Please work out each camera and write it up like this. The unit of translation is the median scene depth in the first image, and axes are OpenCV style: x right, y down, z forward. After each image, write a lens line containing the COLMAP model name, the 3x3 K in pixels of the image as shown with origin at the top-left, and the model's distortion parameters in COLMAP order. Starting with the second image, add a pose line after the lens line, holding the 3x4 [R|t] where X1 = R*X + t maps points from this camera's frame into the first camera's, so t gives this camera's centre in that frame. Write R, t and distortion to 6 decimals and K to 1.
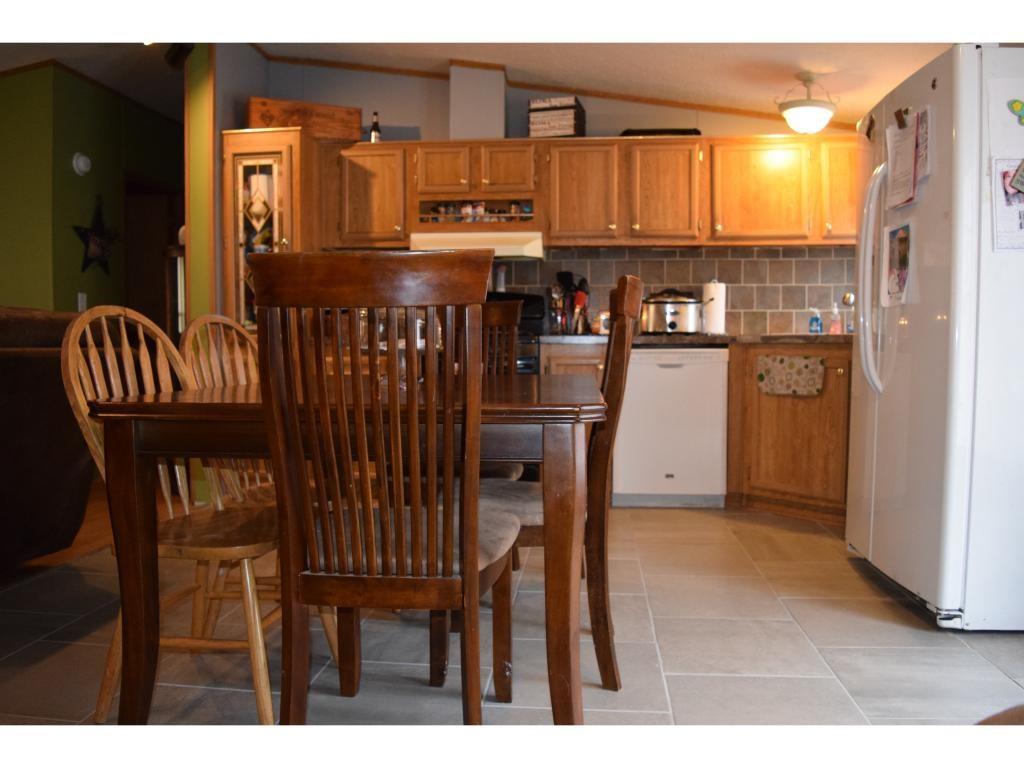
lens RADIAL K [[798.6, 0, 513.7], [0, 798.6, 381.3], [0, 0, 1]] dist [-0.085454, -0.005106]
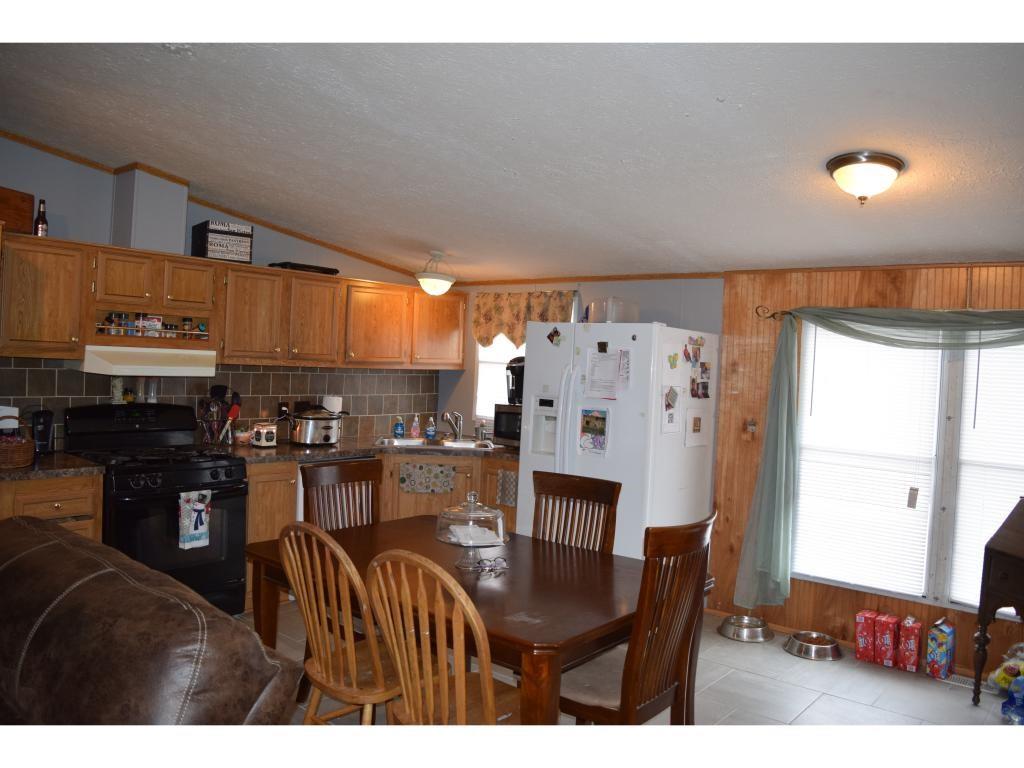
lens RADIAL K [[798.6, 0, 514.6], [0, 798.6, 384.9], [0, 0, 1]] dist [-0.085454, -0.005106]
pose [[0.559880, -0.000655, 0.828574, -0.601312], [-0.005546, 0.999974, 0.004538, -0.151108], [-0.828555, -0.007135, 0.559862, 0.105442]]
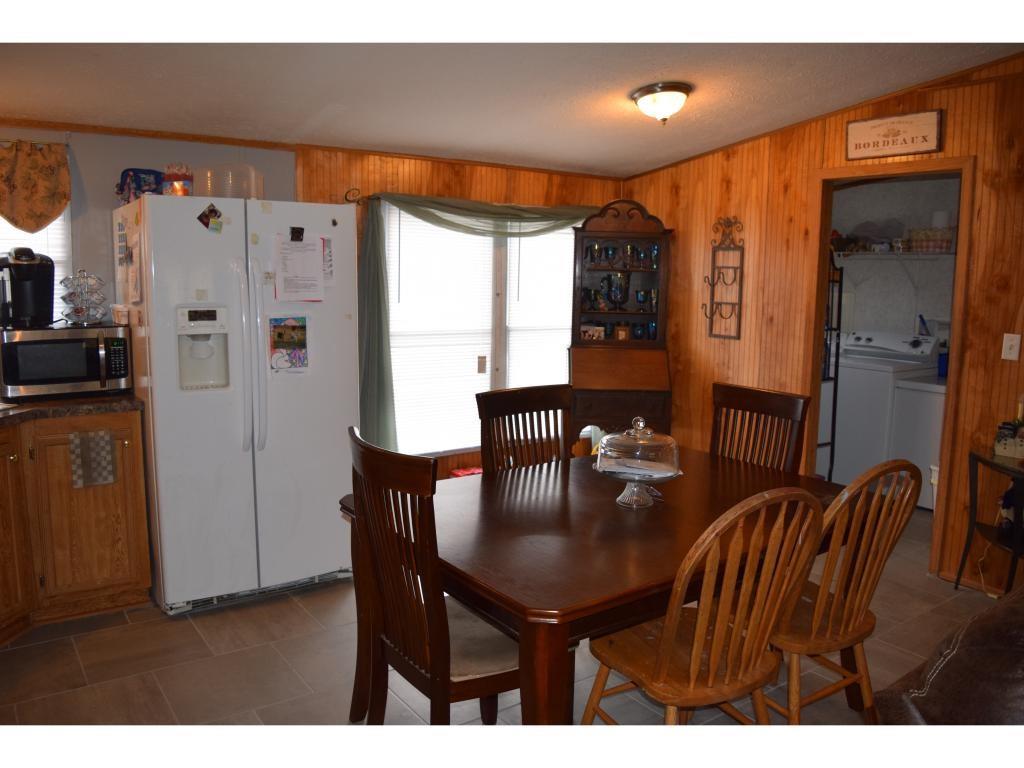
lens RADIAL K [[798.6, 0, 513.0], [0, 798.6, 383.2], [0, 0, 1]] dist [-0.085454, -0.005106]
pose [[-0.664600, -0.115459, 0.738225, -0.425054], [0.017831, 0.985257, 0.170147, -0.179034], [-0.746987, 0.126243, -0.652743, 0.930348]]
